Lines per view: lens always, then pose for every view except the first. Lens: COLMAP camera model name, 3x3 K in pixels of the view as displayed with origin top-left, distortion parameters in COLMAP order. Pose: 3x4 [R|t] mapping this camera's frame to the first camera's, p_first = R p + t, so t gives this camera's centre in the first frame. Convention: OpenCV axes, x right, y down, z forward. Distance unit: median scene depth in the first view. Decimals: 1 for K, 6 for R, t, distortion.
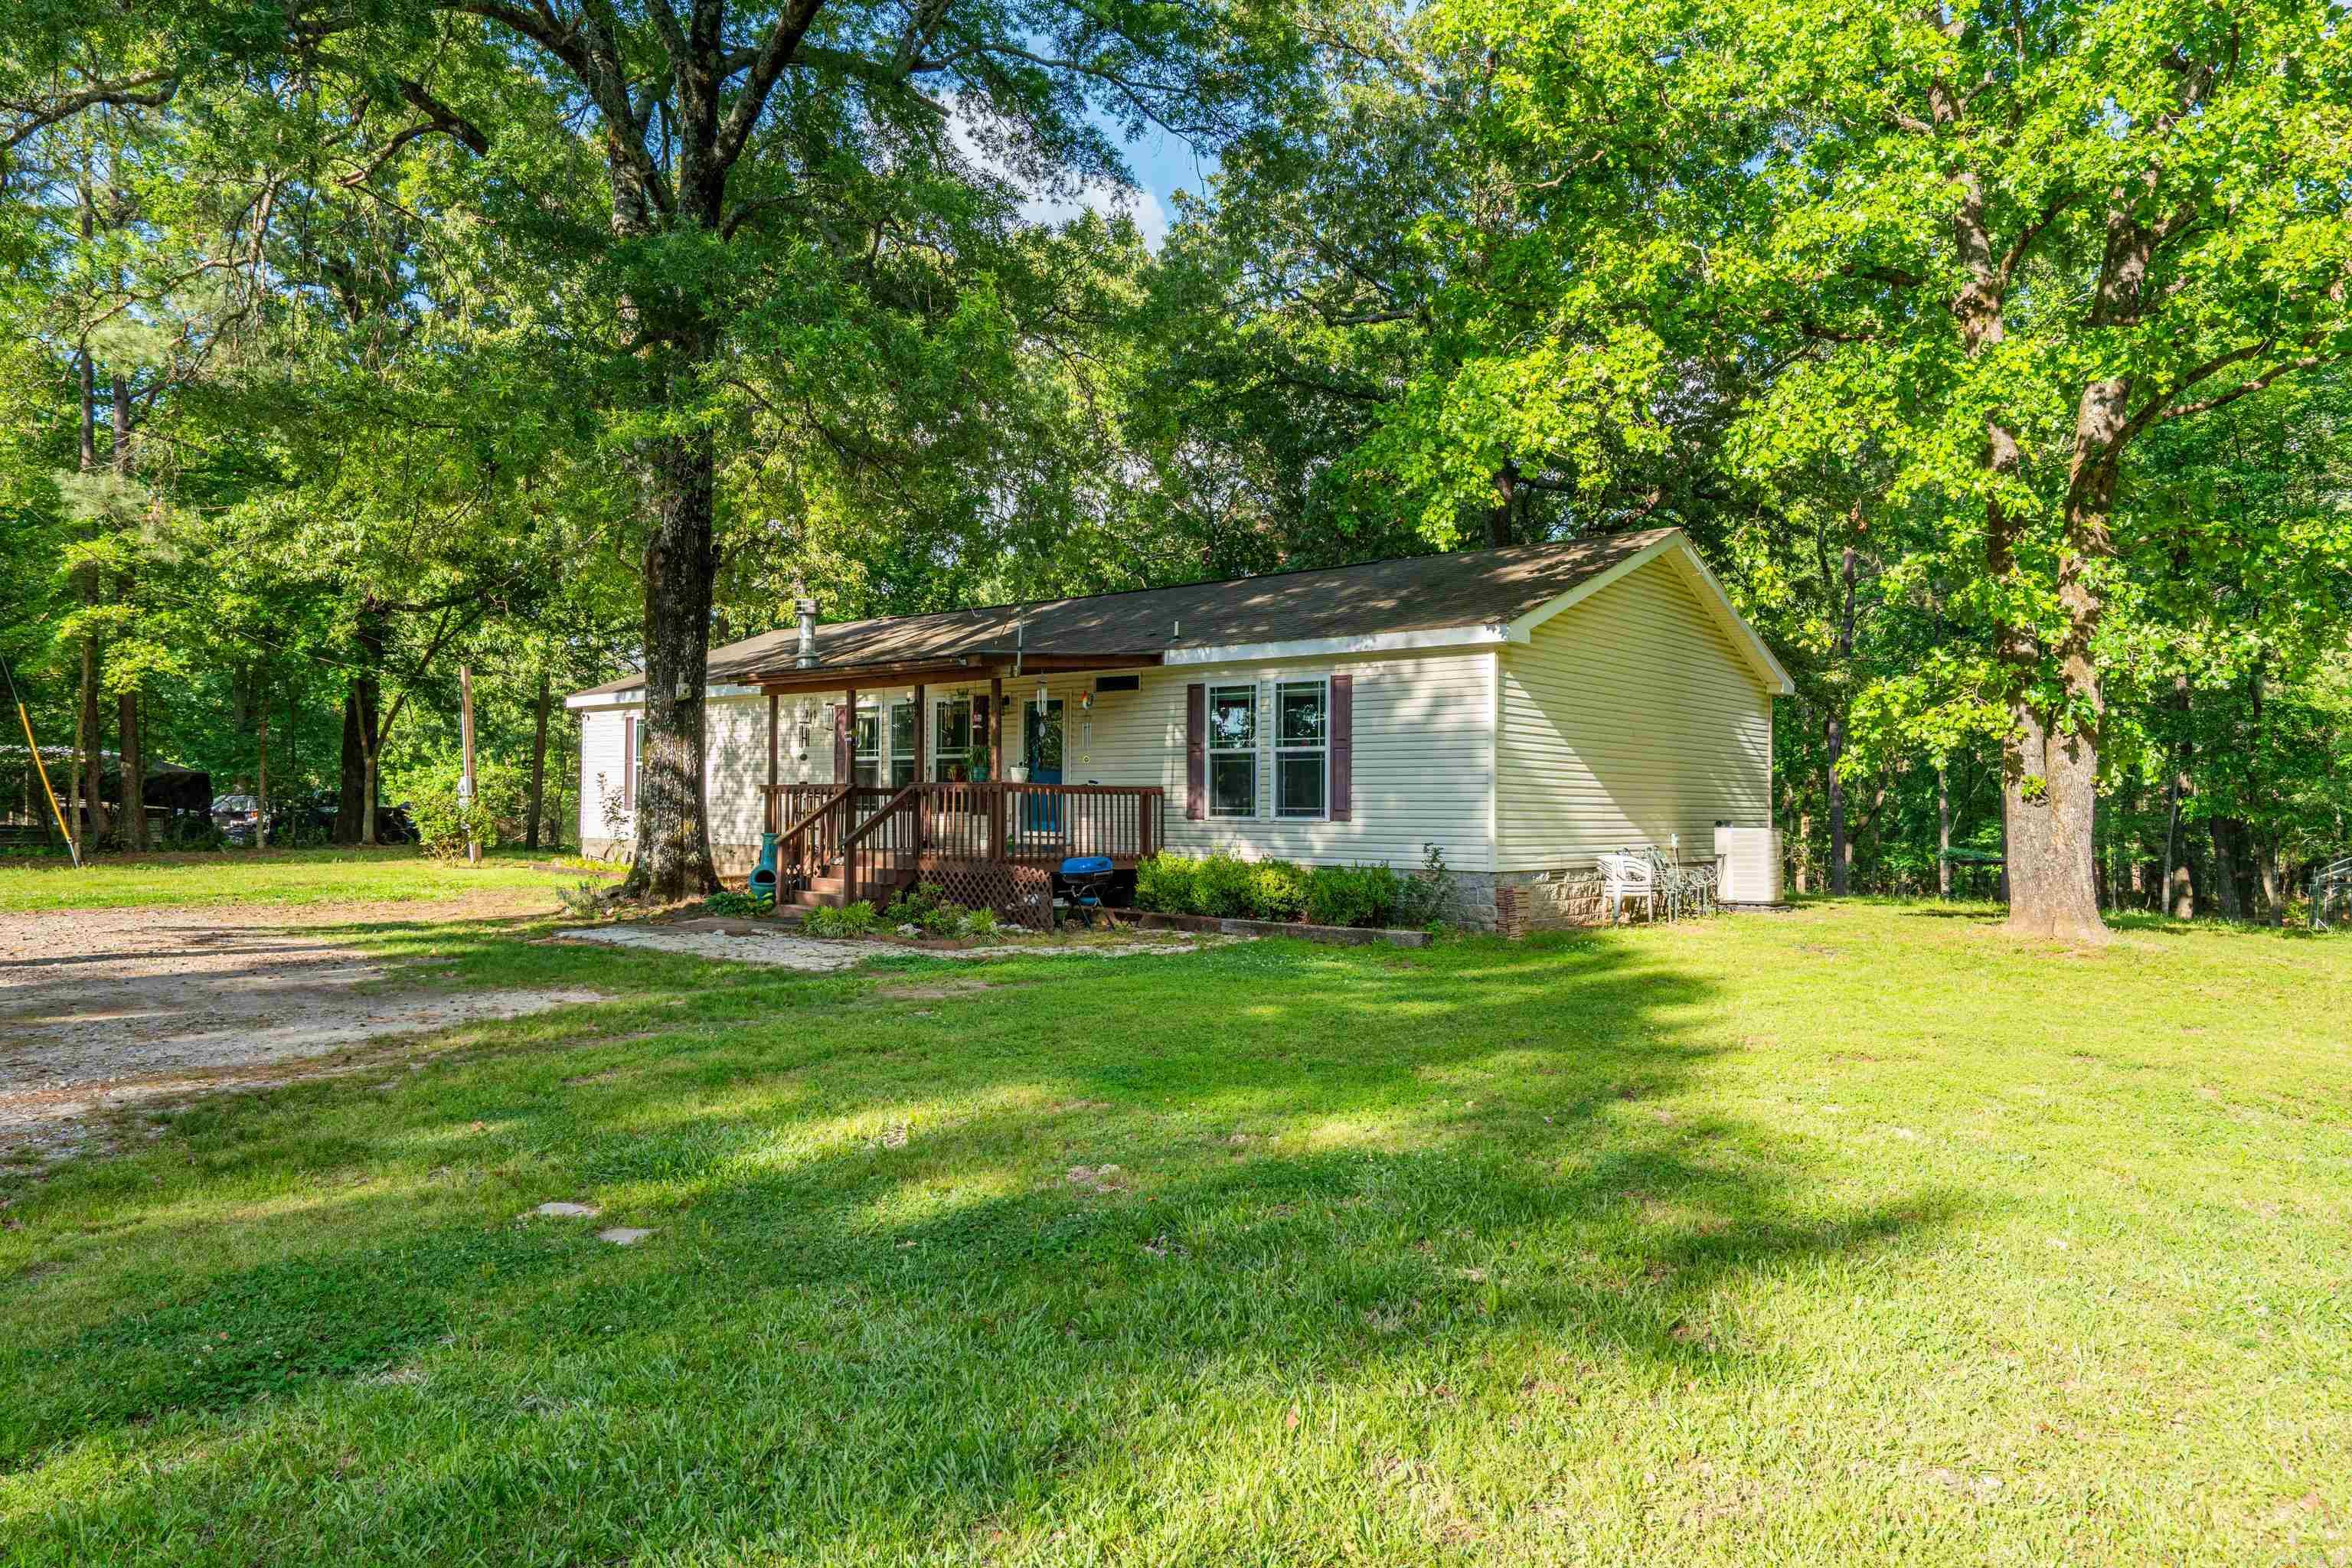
lens RADIAL K [[1523.5, 0, 1184.4], [0, 1523.5, 786.8], [0, 0, 1]] dist [0.005807, -0.000624]
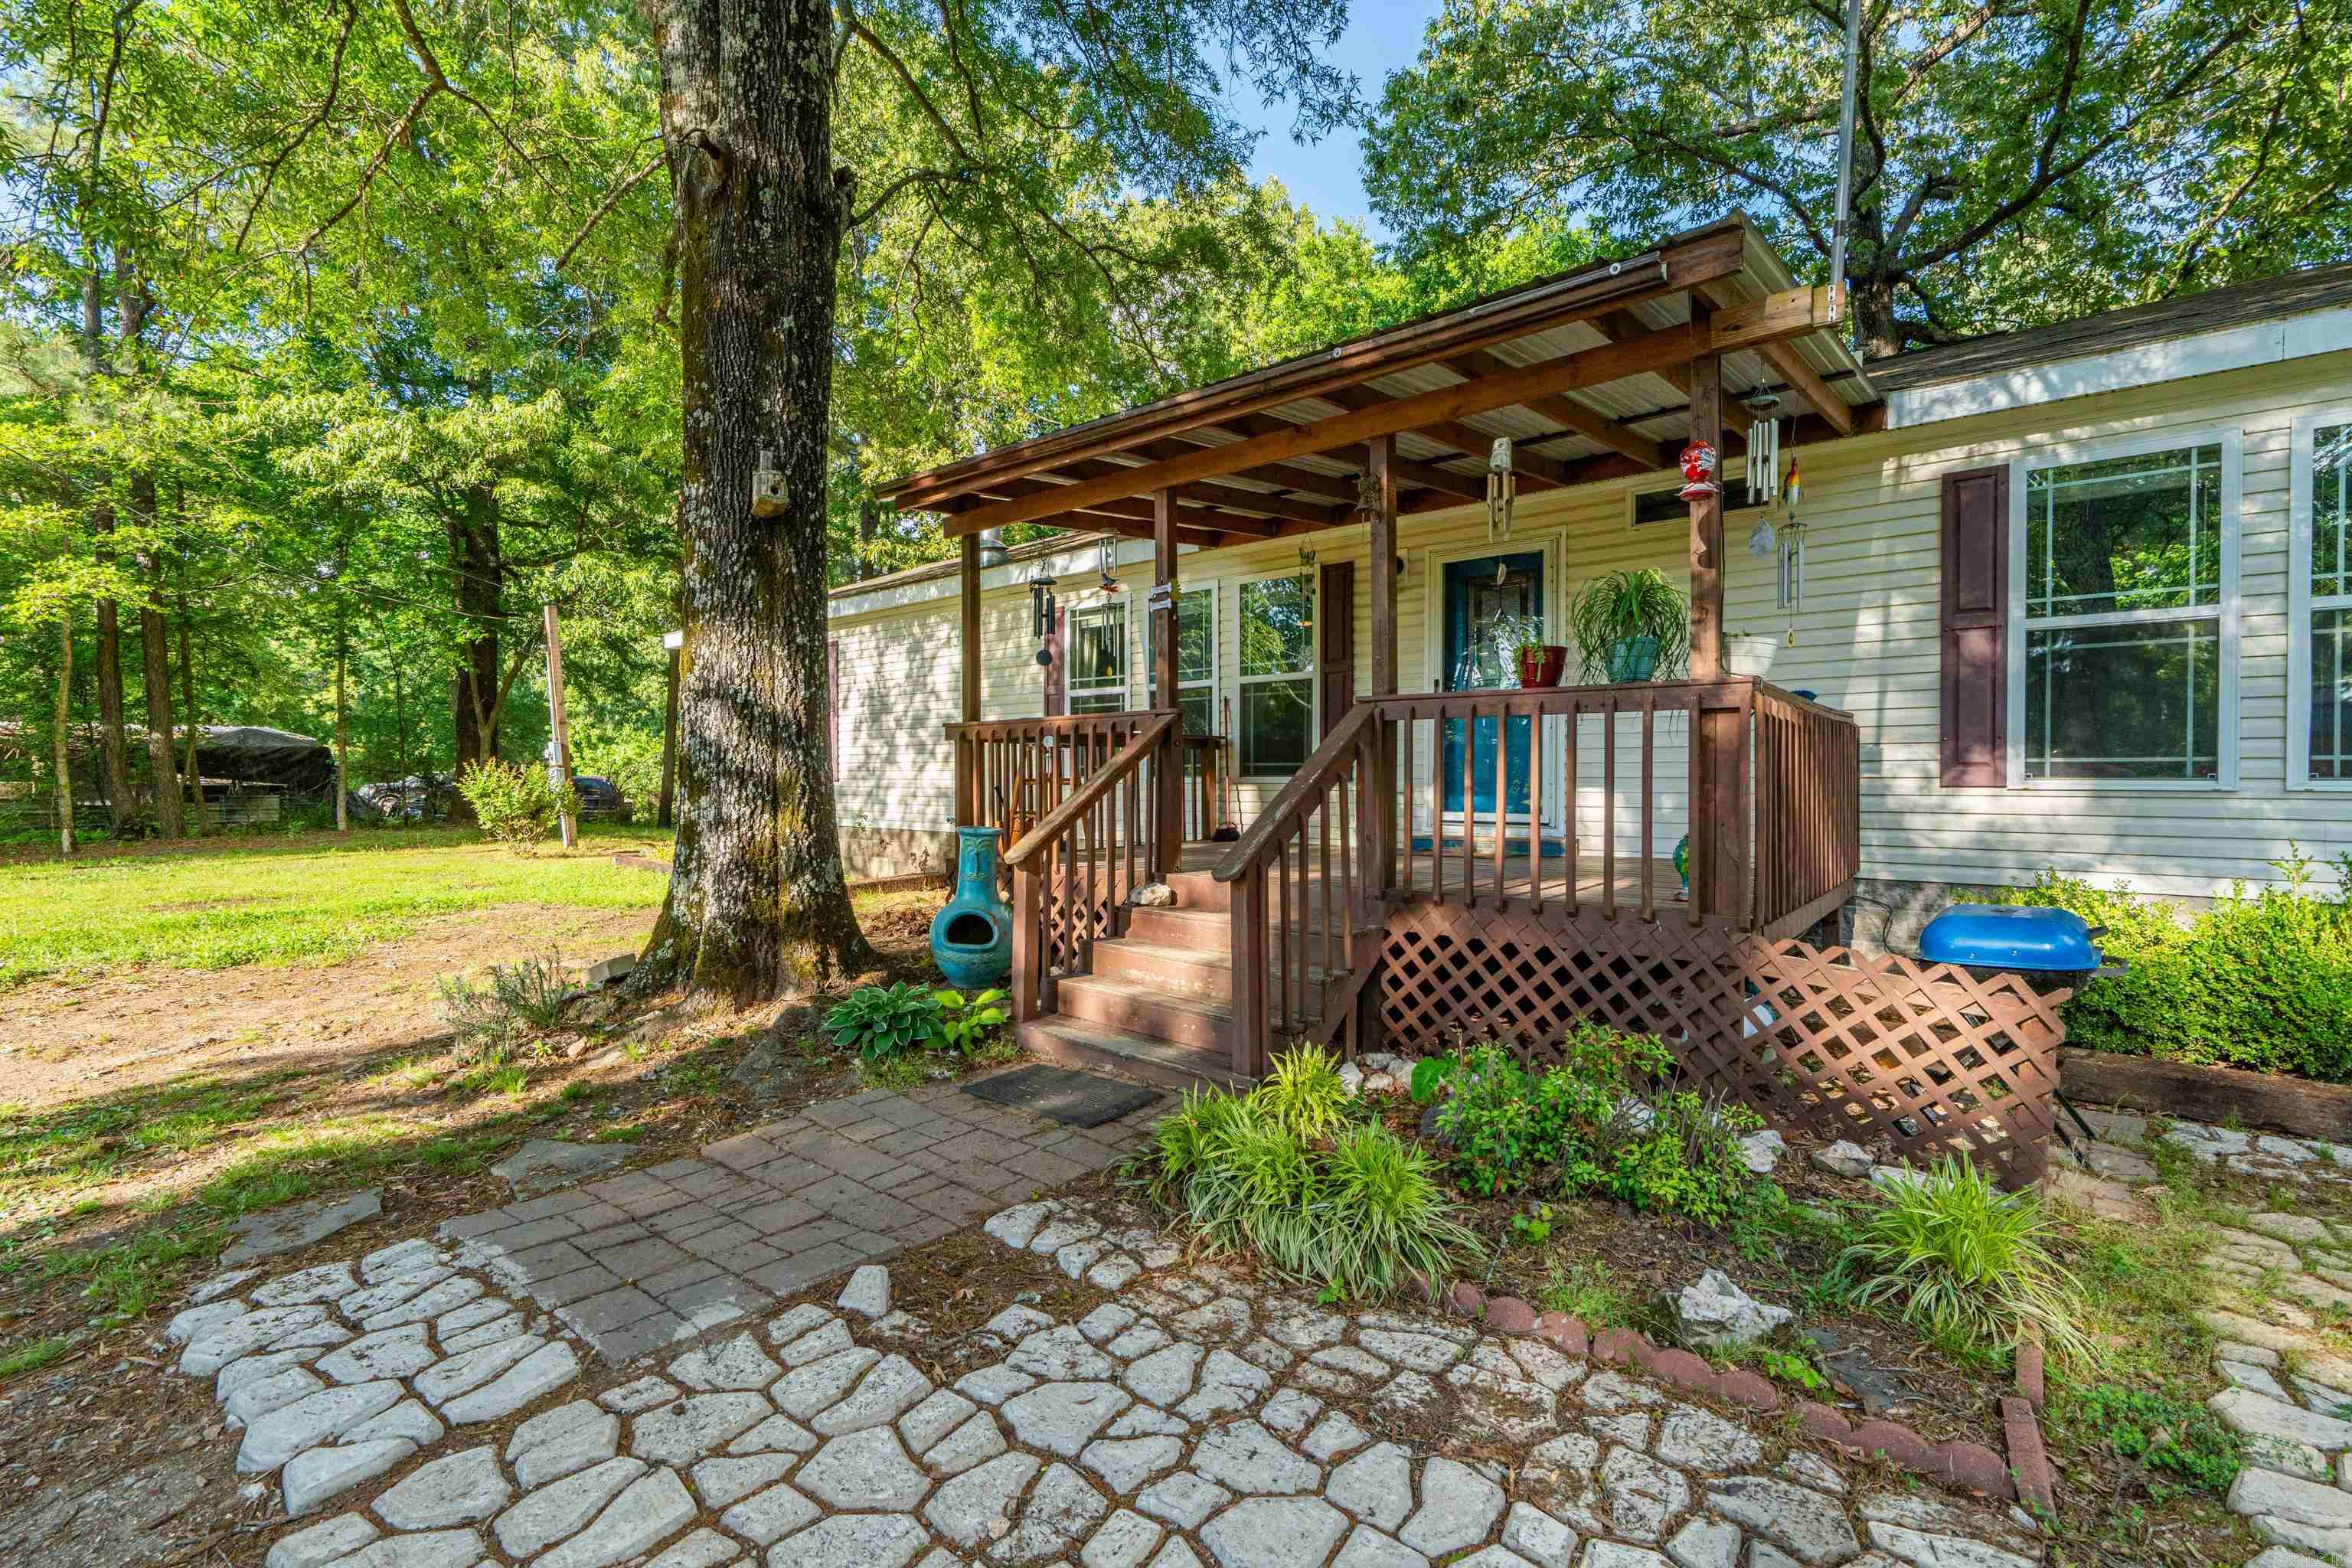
lens RADIAL K [[1059.7, 0, 1180.0], [0, 1059.7, 773.4], [0, 0, 1]] dist [0.001046, 0.000220]
pose [[0.999917, -0.010528, -0.007443, -0.229442], [0.010617, 0.999871, 0.012065, 0.012149], [0.007315, -0.012143, 0.999900, 0.758698]]
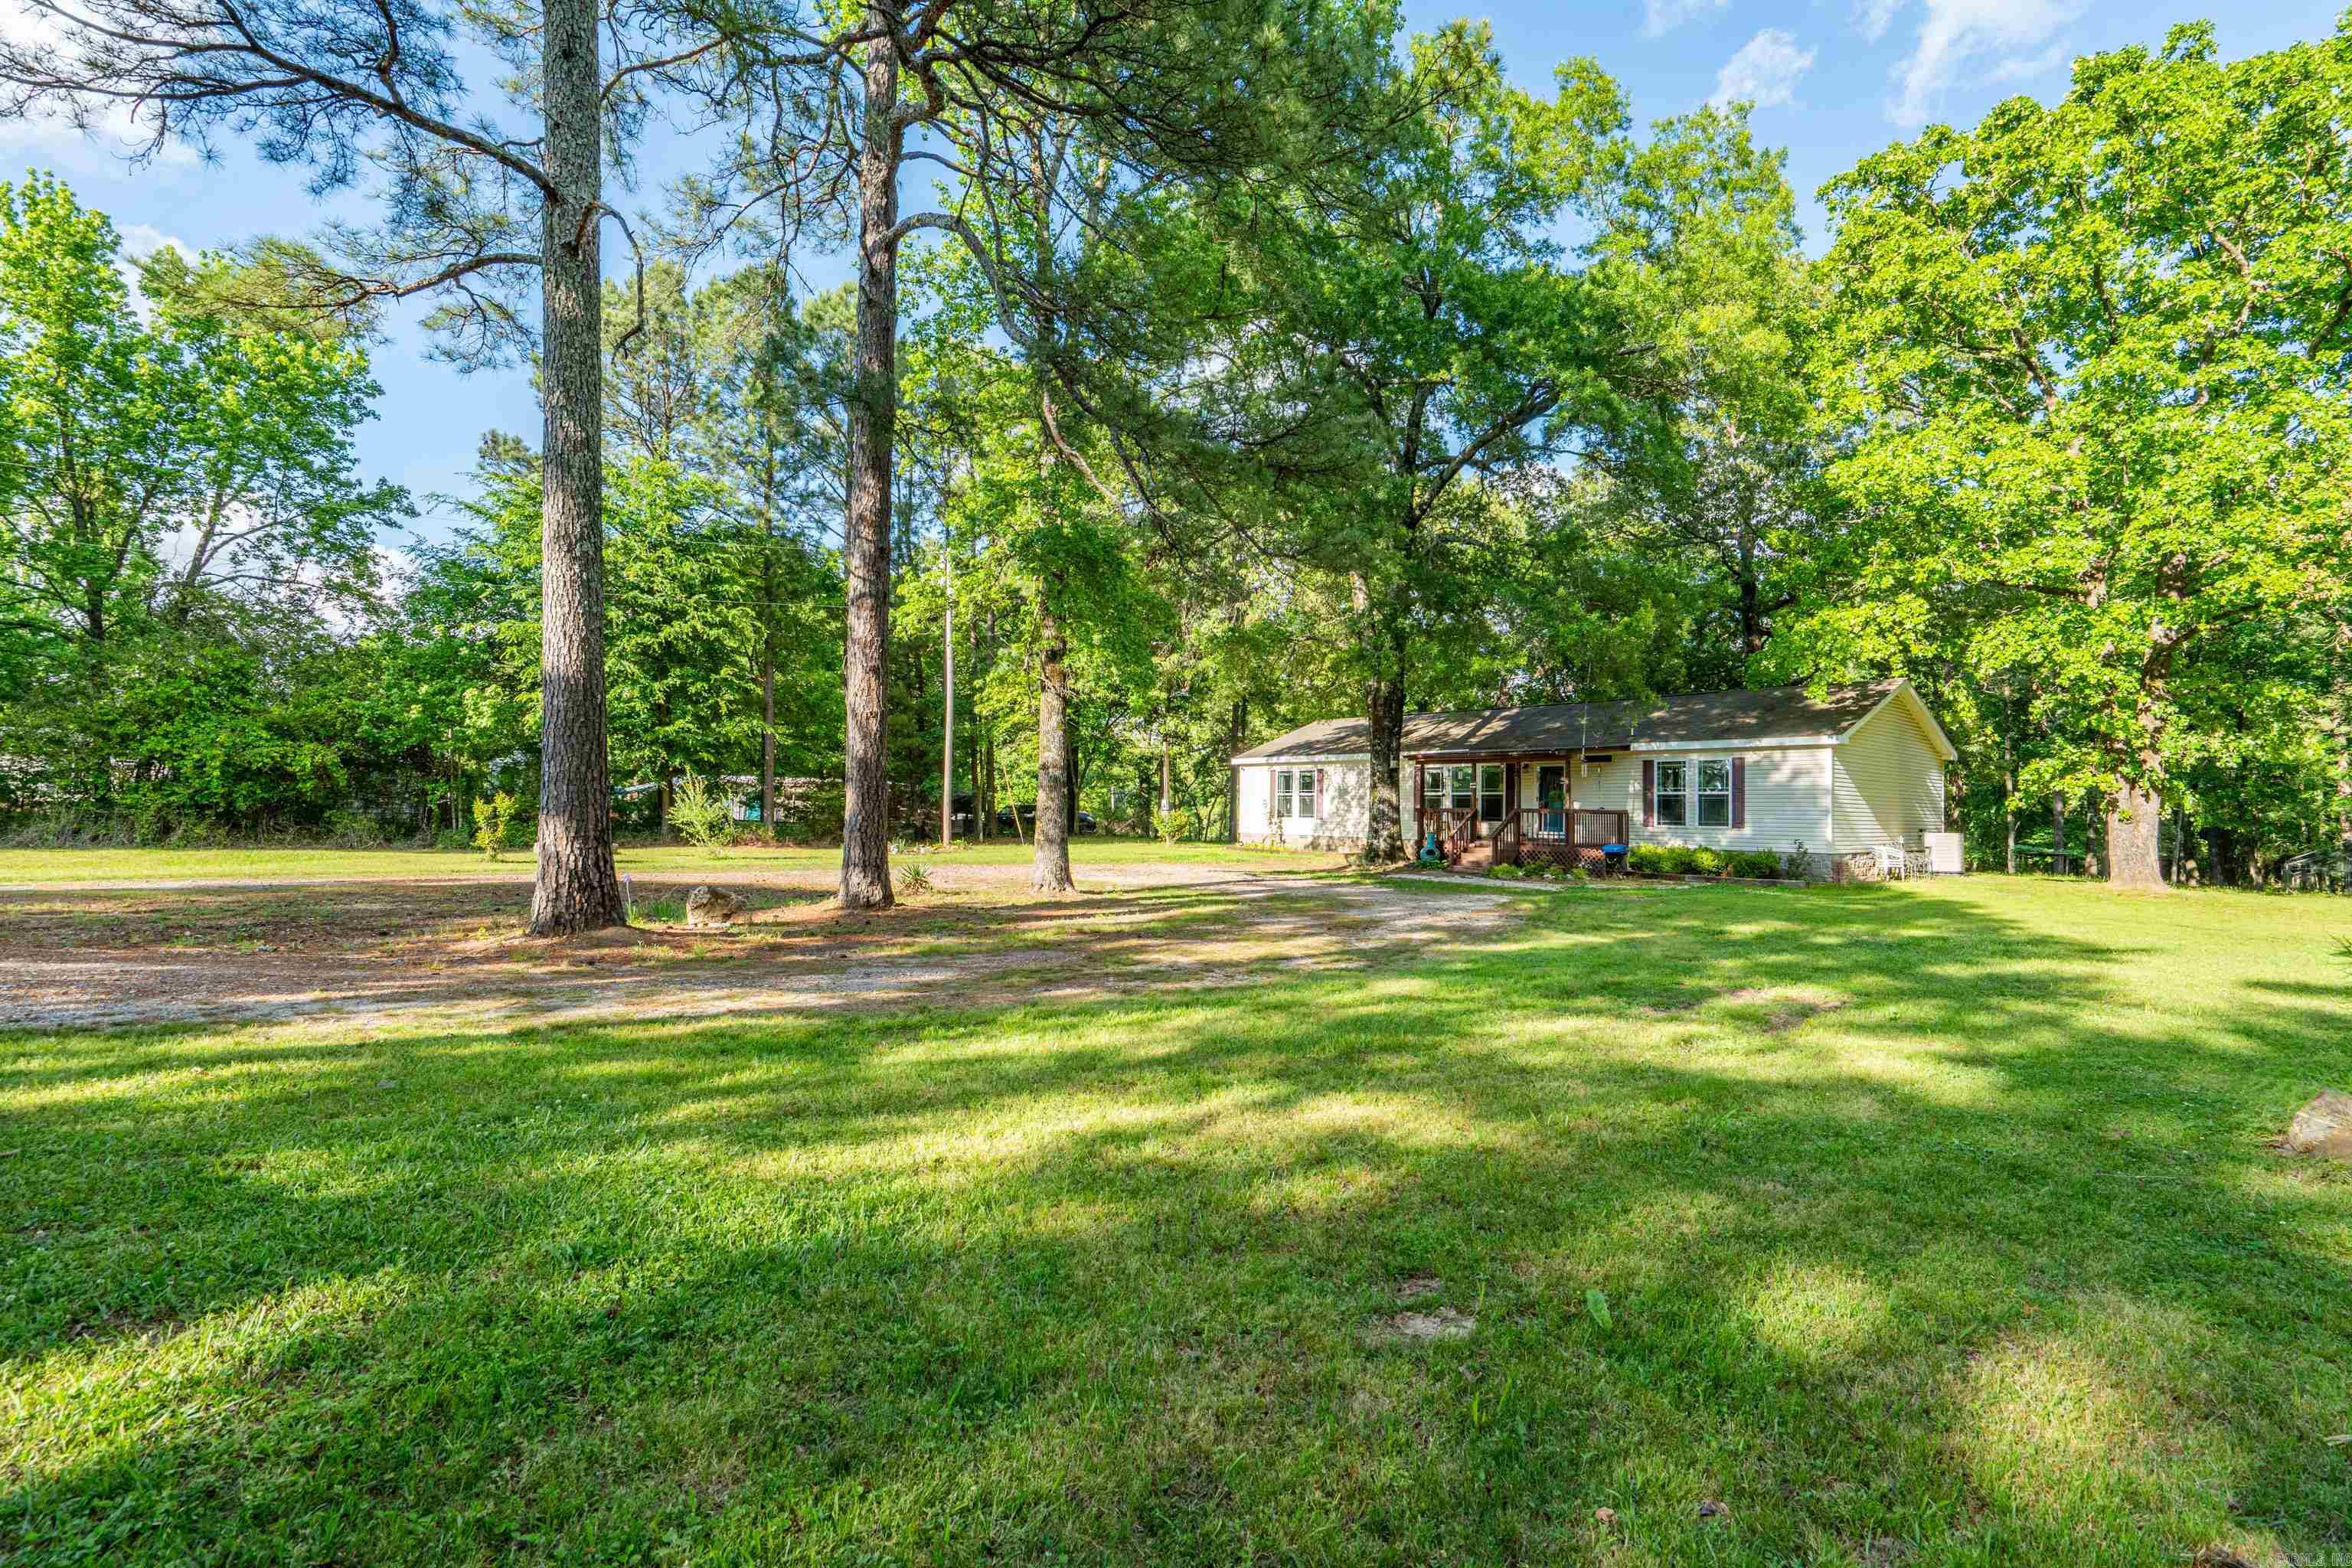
lens RADIAL K [[1059.7, 0, 1193.1], [0, 1059.7, 787.6], [0, 0, 1]] dist [0.001046, 0.000220]
pose [[0.986831, 0.001206, -0.161750, -0.390619], [-0.002883, 0.999945, -0.010133, -0.016627], [0.161729, 0.010466, 0.986780, -0.526327]]
